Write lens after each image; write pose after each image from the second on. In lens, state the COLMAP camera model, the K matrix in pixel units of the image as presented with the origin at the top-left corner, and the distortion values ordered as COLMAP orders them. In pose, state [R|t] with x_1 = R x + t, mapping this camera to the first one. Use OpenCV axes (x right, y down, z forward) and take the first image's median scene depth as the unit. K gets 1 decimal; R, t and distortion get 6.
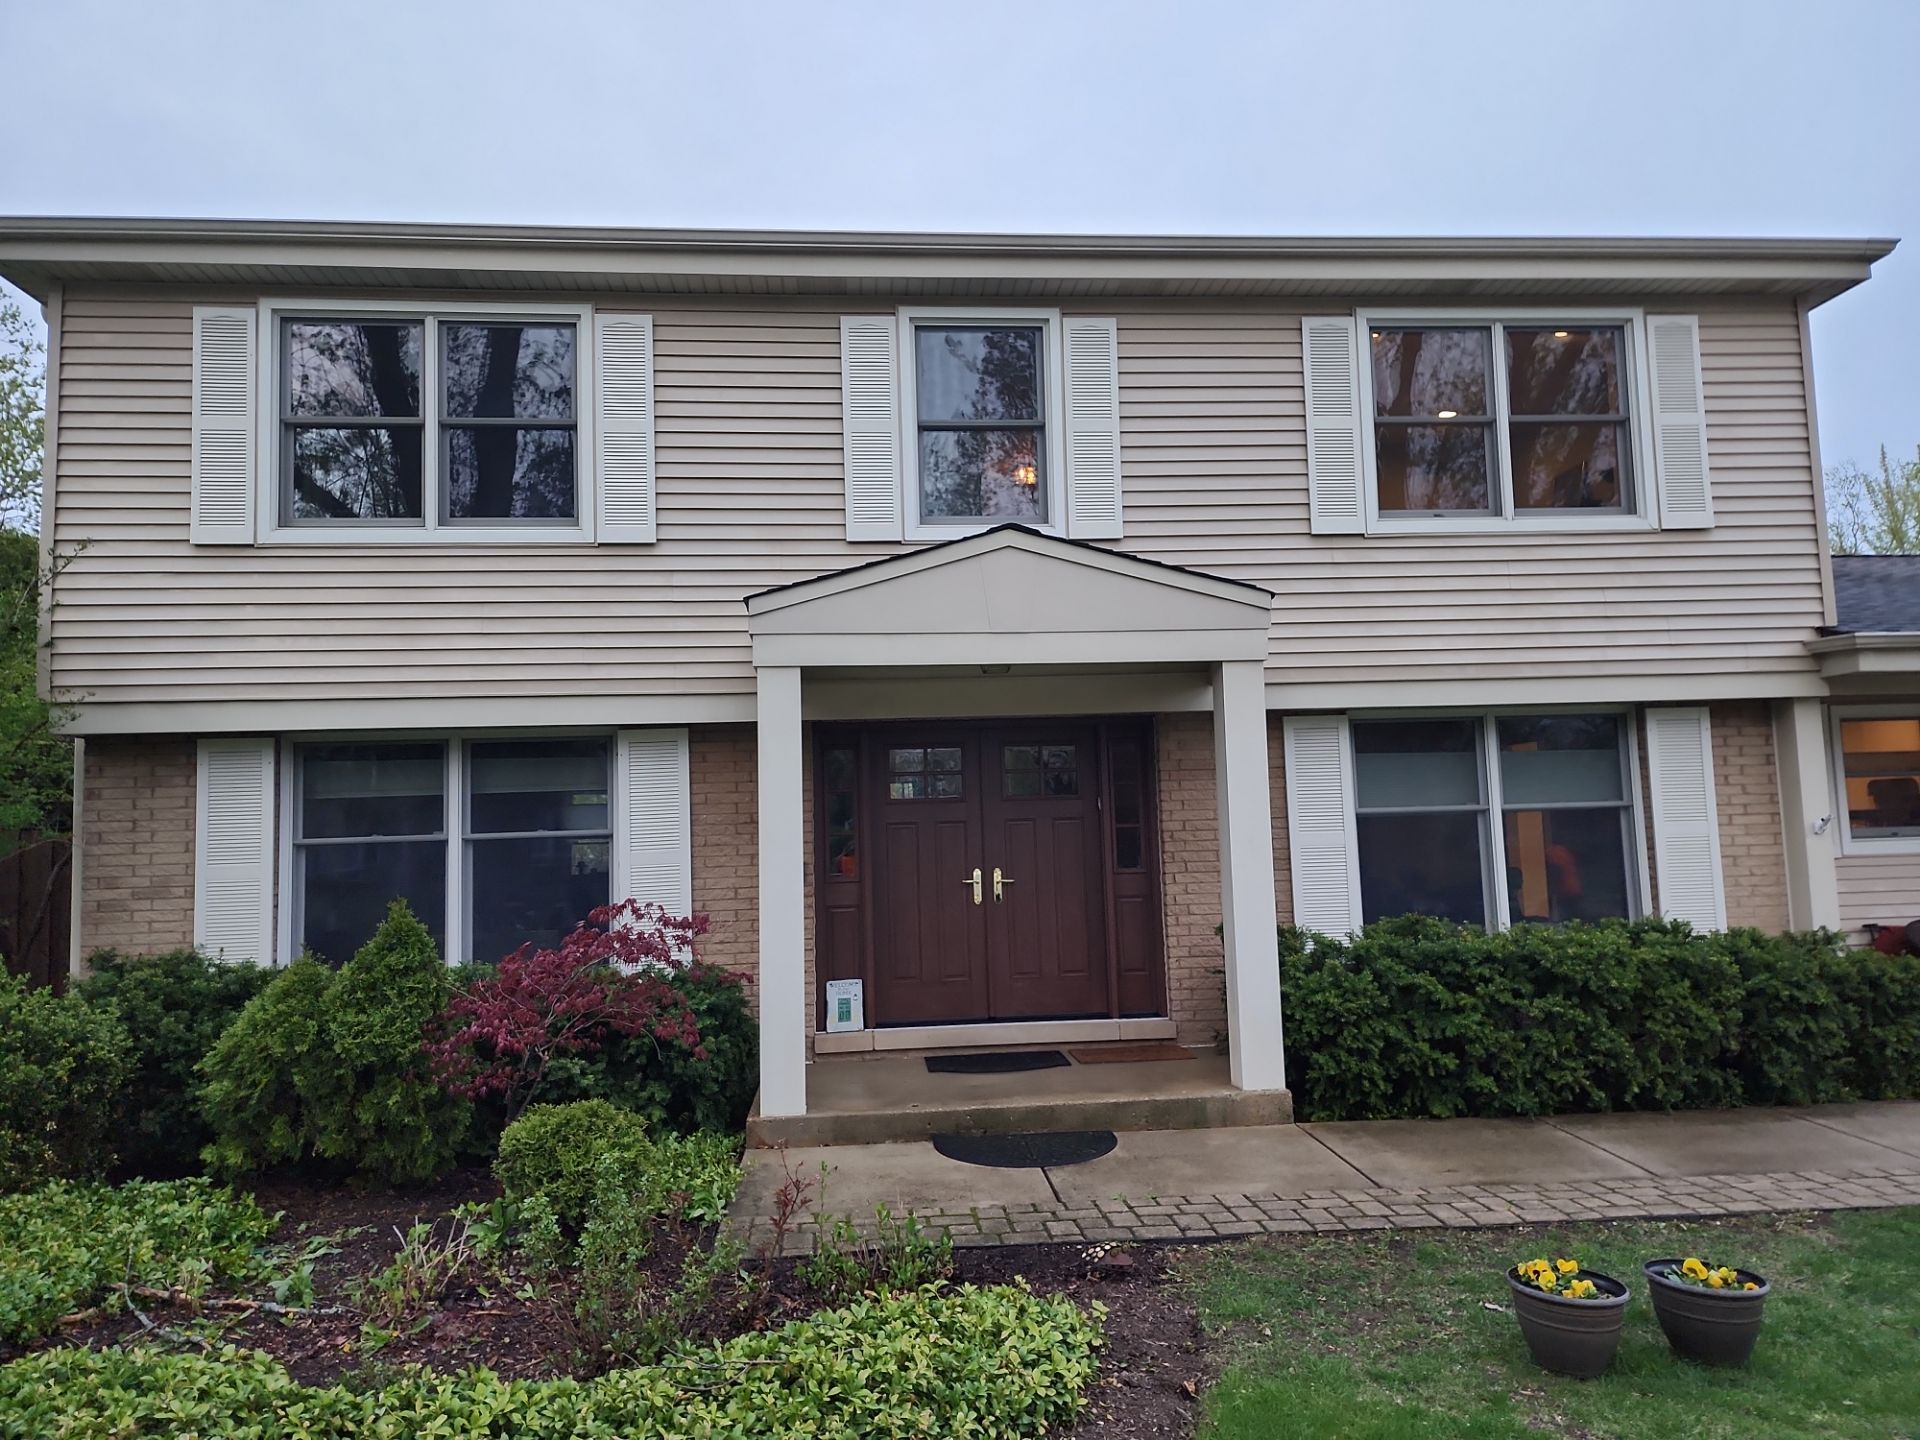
lens RADIAL K [[1021.7, 0, 958.2], [0, 1021.7, 763.5], [0, 0, 1]] dist [0.018138, -0.000054]
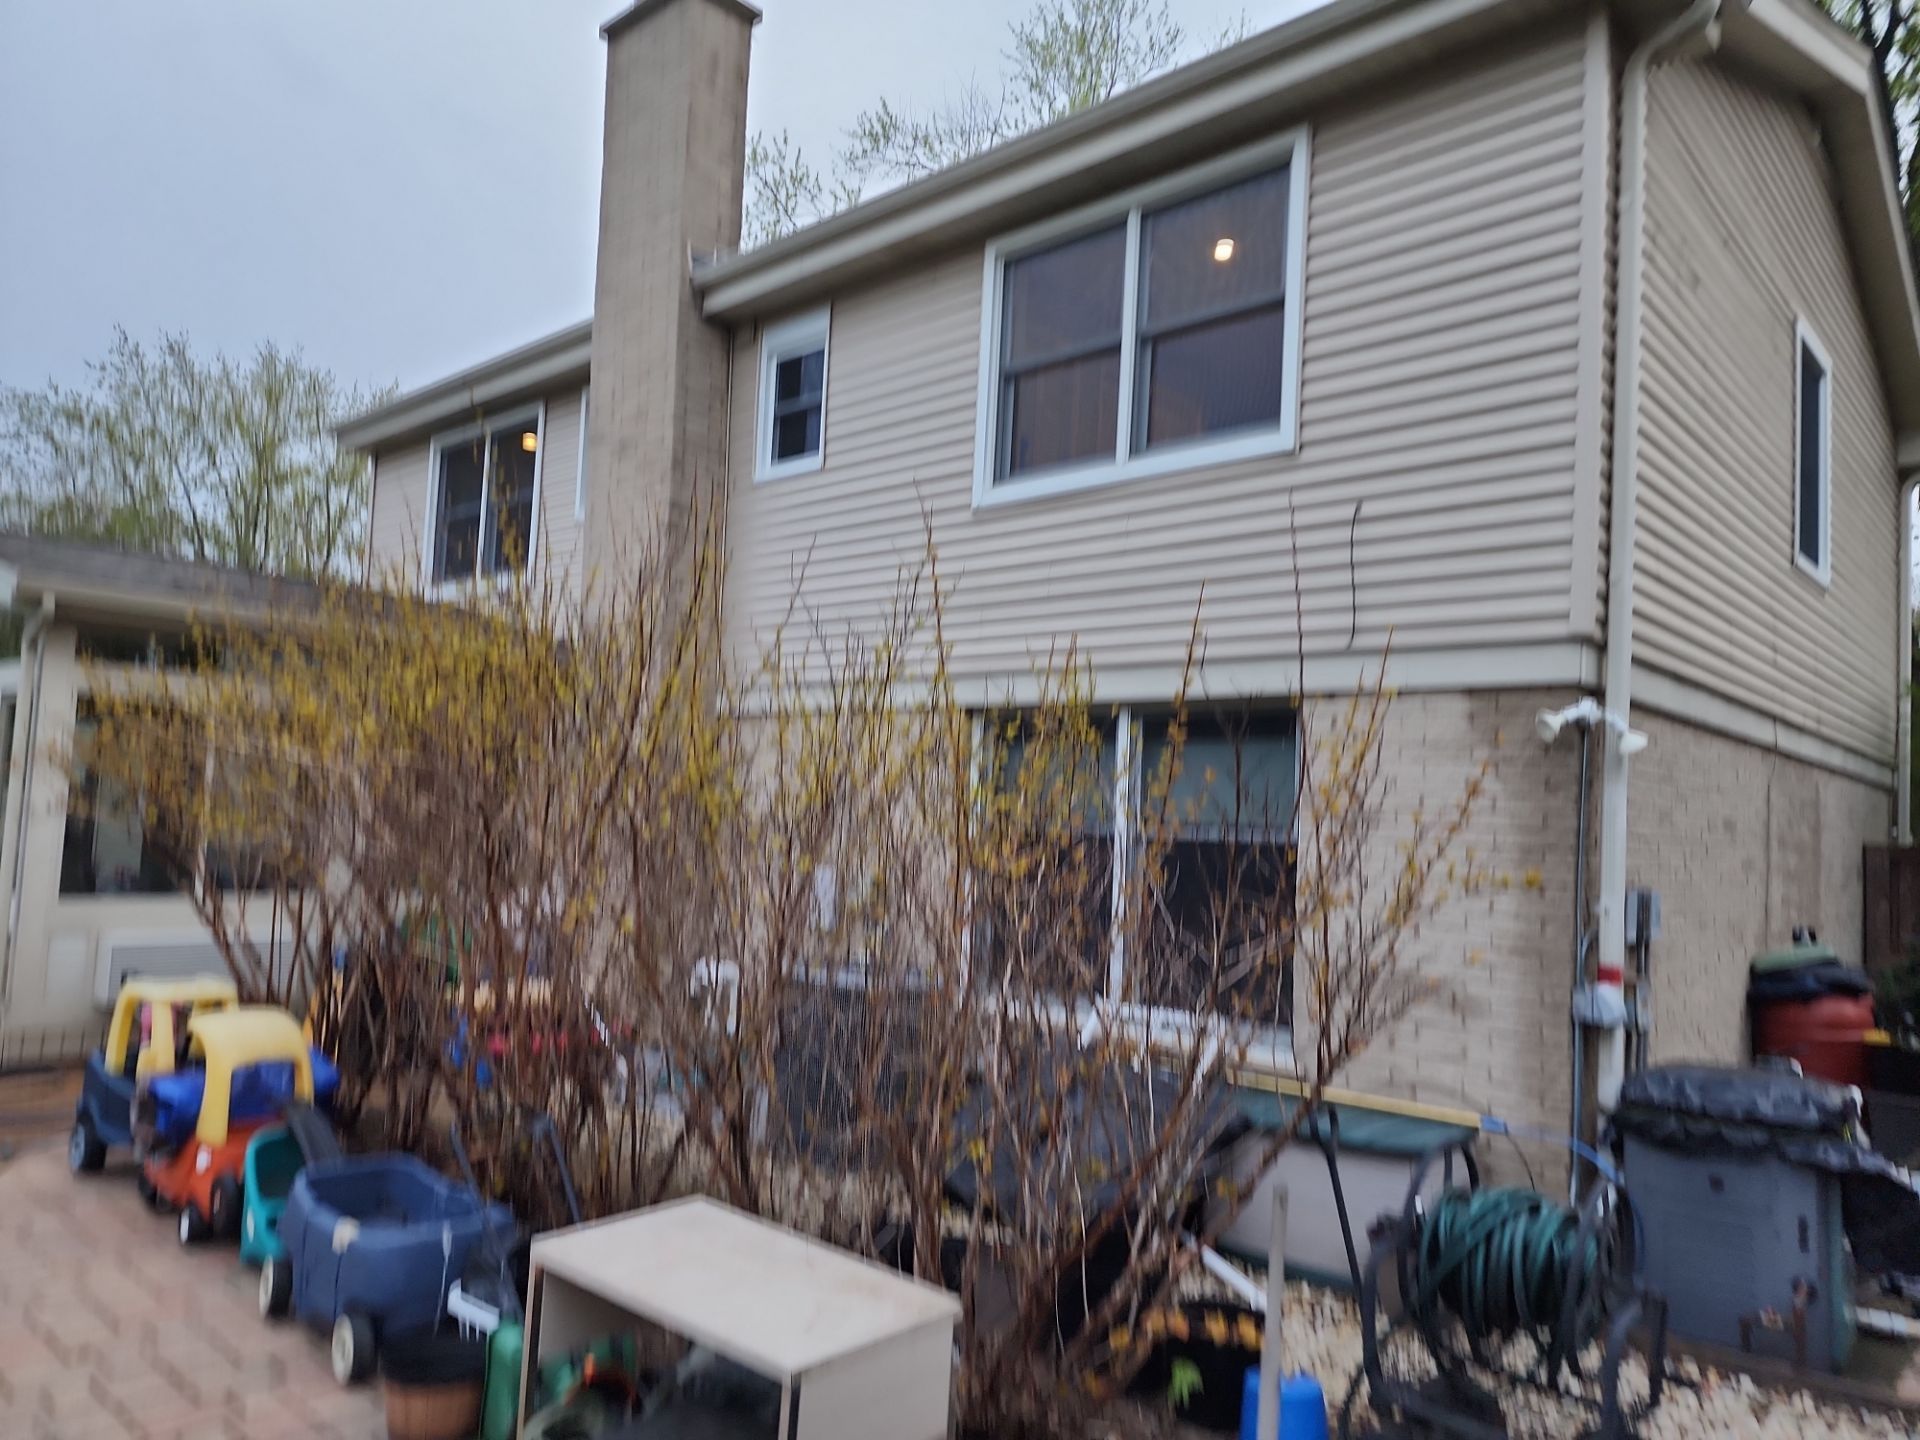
lens RADIAL K [[1275.6, 0, 961.8], [0, 1275.6, 728.7], [0, 0, 1]] dist [0.084929, -0.064195]
pose [[0.690391, 0.014321, -0.723294, 1.177796], [-0.010752, 0.999897, 0.009534, -0.037222], [0.723356, 0.001194, 0.690474, 0.218845]]
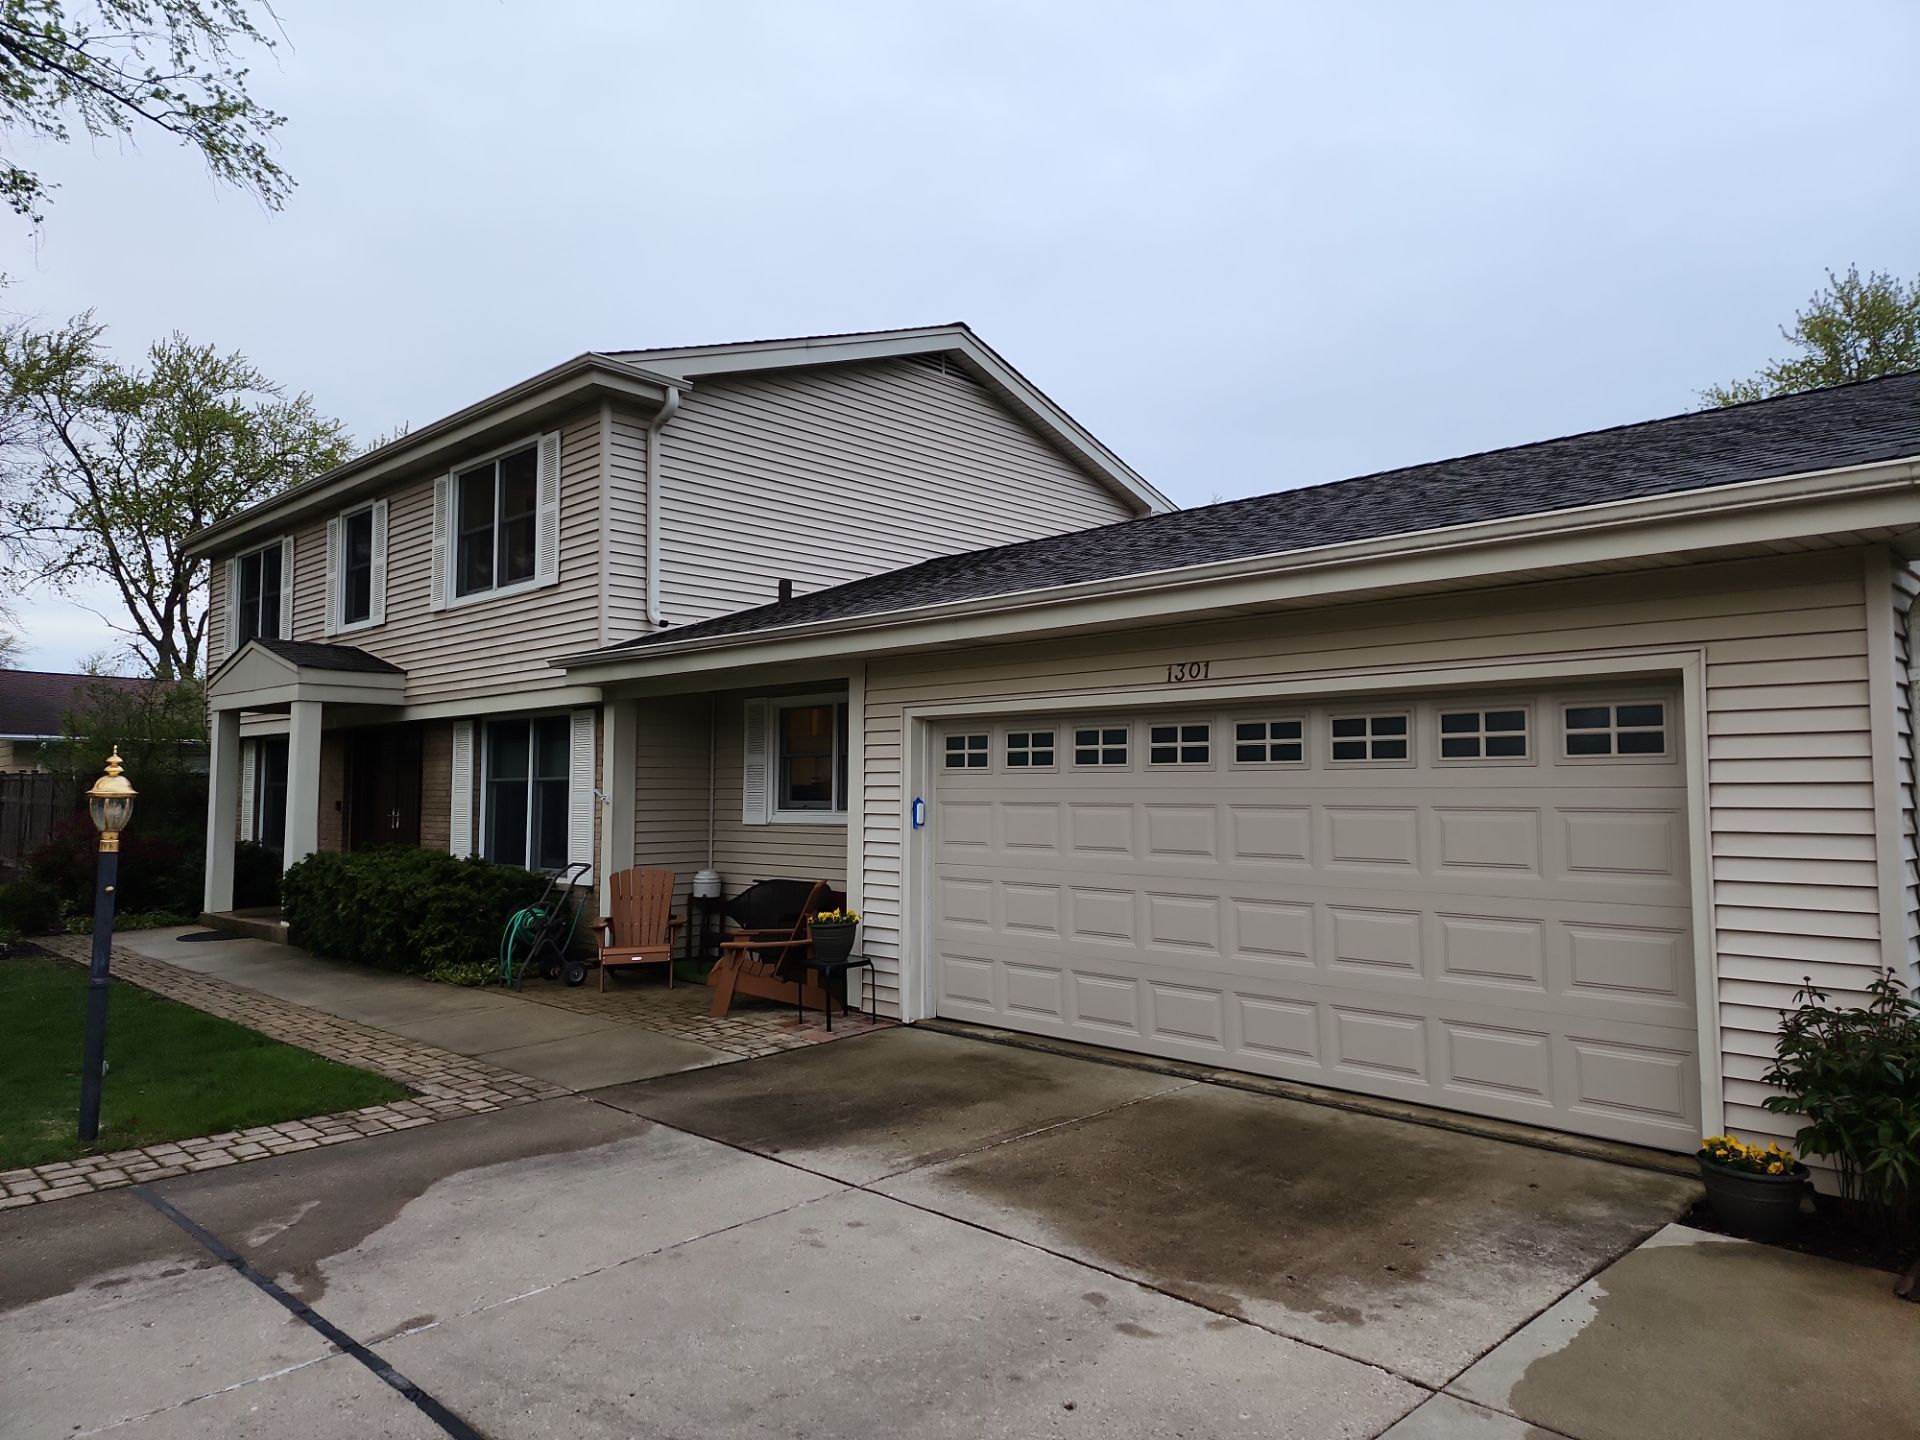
lens RADIAL K [[1268.1, 0, 962.9], [0, 1268.1, 709.1], [0, 0, 1]] dist [0.082713, -0.057401]
pose [[0.663904, -0.019830, -0.747555, 2.418720], [0.037494, 0.999274, 0.006791, -0.048674], [0.746877, -0.032537, 0.664166, 0.246028]]
